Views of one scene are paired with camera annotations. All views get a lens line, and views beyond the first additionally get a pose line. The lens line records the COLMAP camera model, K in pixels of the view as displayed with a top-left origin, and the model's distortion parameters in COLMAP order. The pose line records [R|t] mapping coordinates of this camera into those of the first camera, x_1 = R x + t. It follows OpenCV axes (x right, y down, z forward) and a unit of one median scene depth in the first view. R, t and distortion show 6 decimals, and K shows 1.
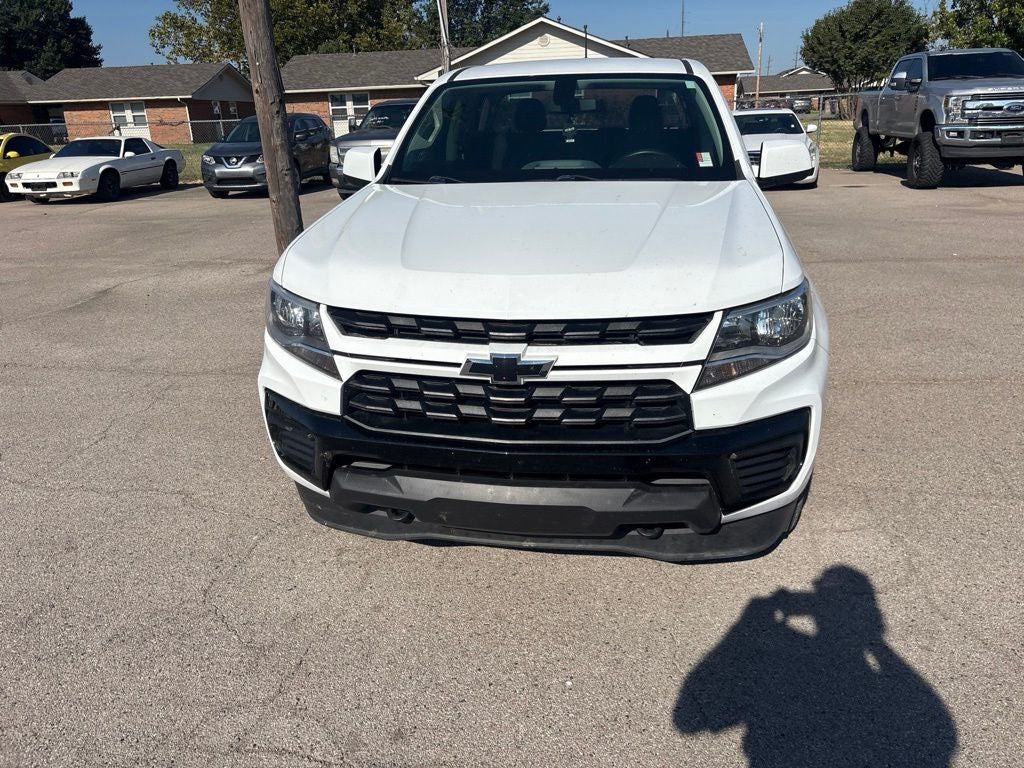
lens RADIAL K [[772.7, 0, 508.0], [0, 772.7, 375.5], [0, 0, 1]] dist [0.051767, -0.051568]
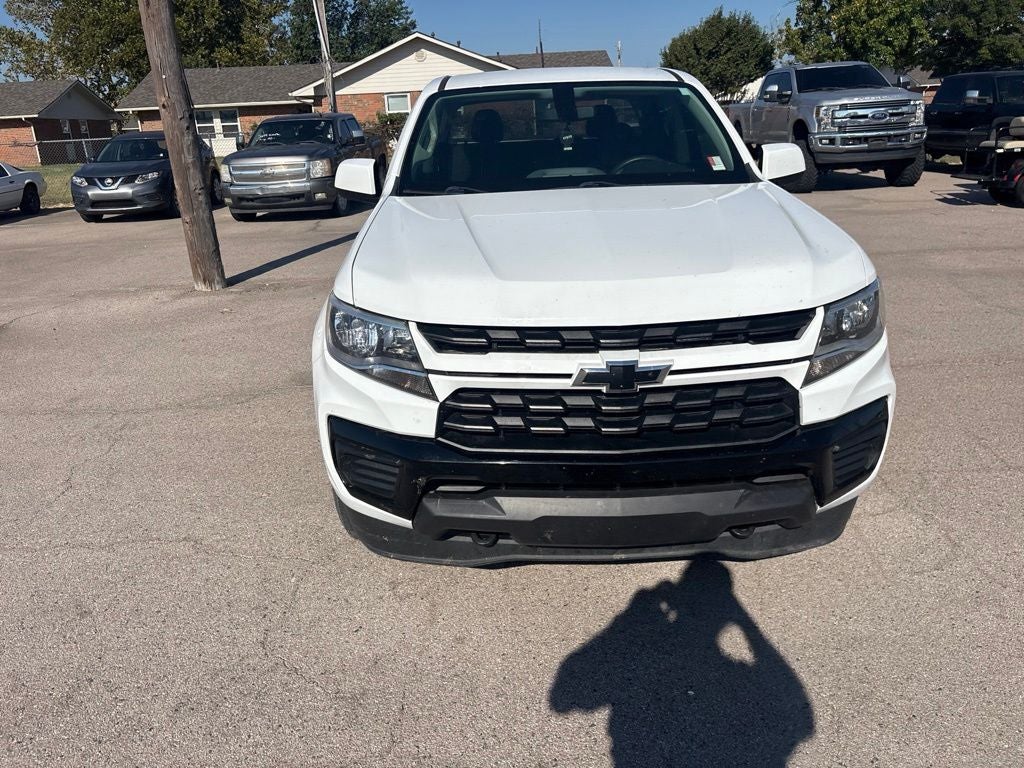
lens RADIAL K [[772.7, 0, 511.1], [0, 772.7, 374.5], [0, 0, 1]] dist [0.051767, -0.051568]
pose [[0.985797, -0.063593, 0.155436, -0.196873], [0.066523, 0.997691, -0.013717, -0.004898], [-0.154204, 0.023863, 0.987751, 0.039958]]
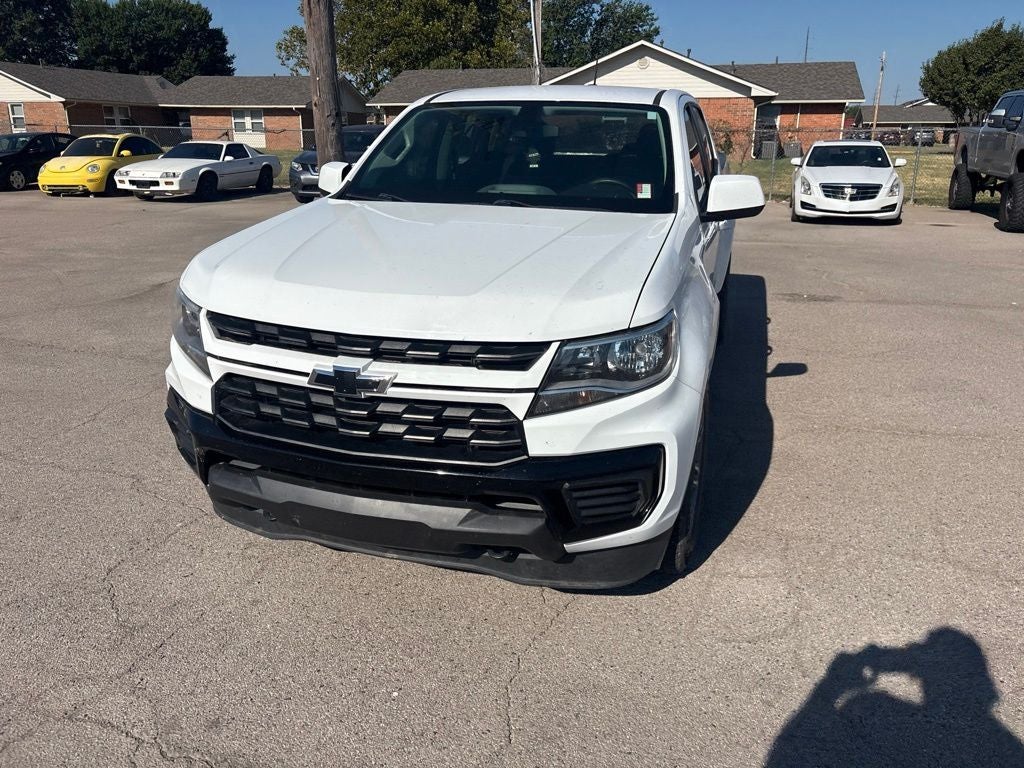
lens RADIAL K [[772.7, 0, 512.9], [0, 772.7, 374.5], [0, 0, 1]] dist [0.051767, -0.051568]
pose [[0.990651, 0.076563, -0.112908, 0.225192], [-0.079068, 0.996709, -0.017868, -0.011575], [0.111169, 0.026628, 0.993445, -0.005608]]
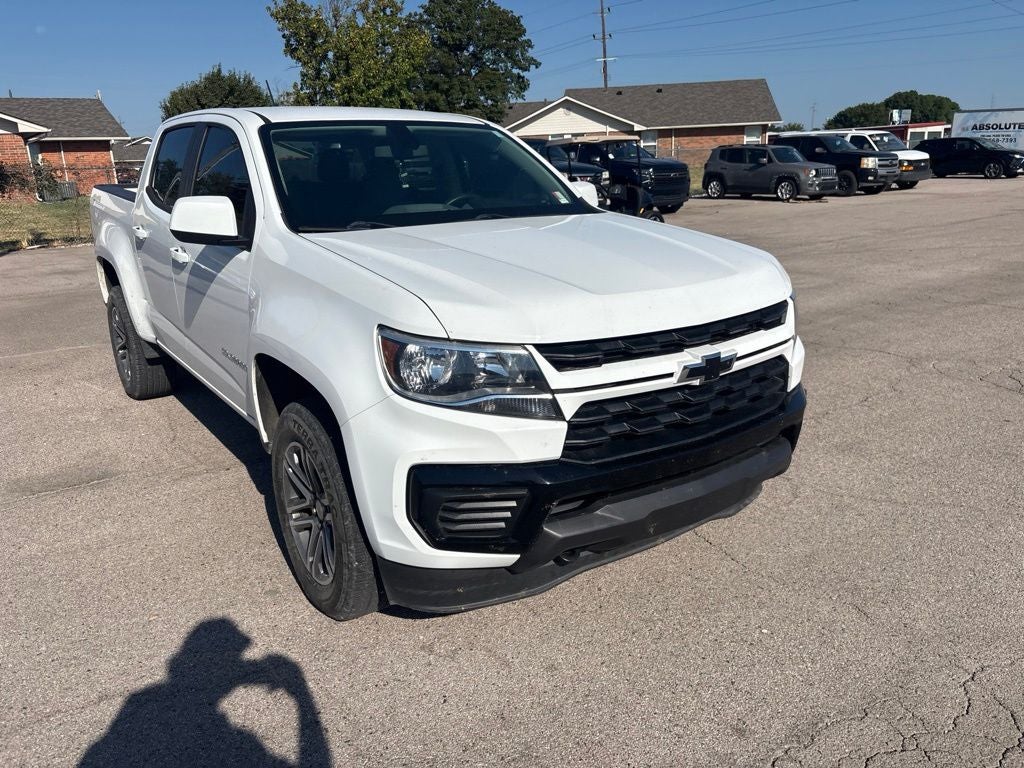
lens RADIAL K [[772.7, 0, 516.7], [0, 772.7, 387.0], [0, 0, 1]] dist [0.051767, -0.051568]
pose [[0.709952, -0.188225, 0.678630, -0.646459], [0.234788, 0.971753, 0.023902, -0.049910], [-0.663960, 0.142365, 0.734091, 0.250602]]
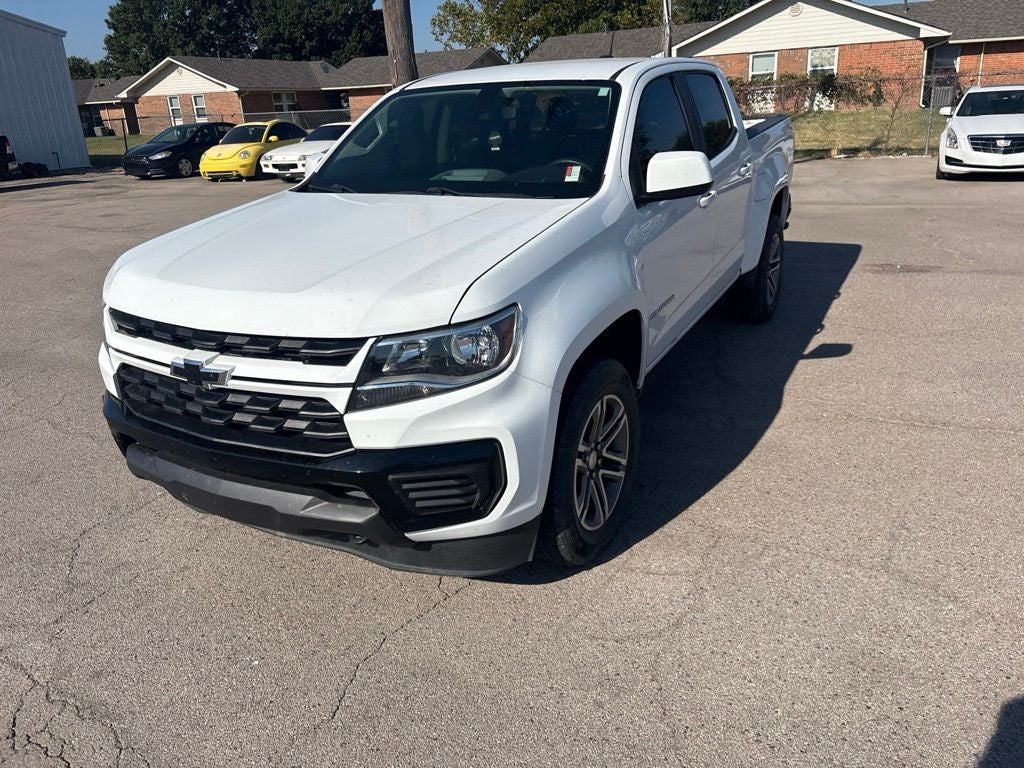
lens RADIAL K [[772.7, 0, 511.7], [0, 772.7, 376.6], [0, 0, 1]] dist [0.051767, -0.051568]
pose [[0.946583, 0.094722, -0.308236, 0.521097], [-0.085931, 0.995415, 0.042005, -0.061118], [0.310801, -0.013275, 0.950382, 0.051349]]
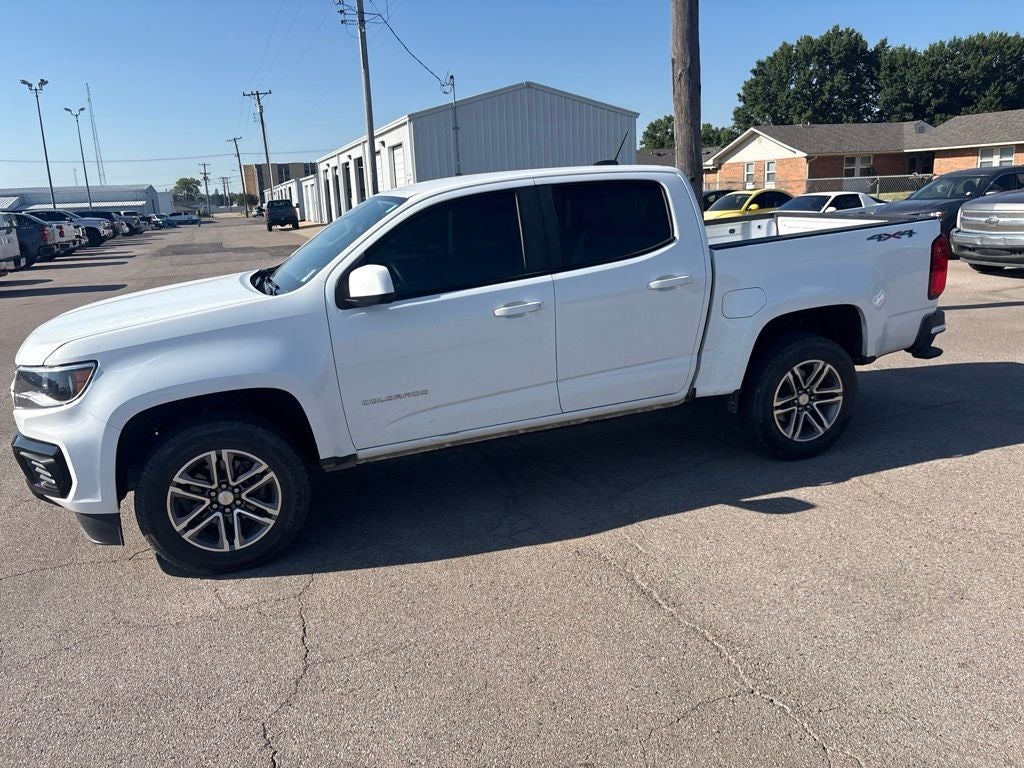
lens RADIAL K [[772.7, 0, 513.0], [0, 772.7, 384.4], [0, 0, 1]] dist [0.051767, -0.051568]
pose [[0.478609, 0.219789, -0.850074, 1.523507], [-0.249942, 0.962212, 0.108060, -0.336898], [0.841702, 0.160751, 0.515458, 0.696509]]
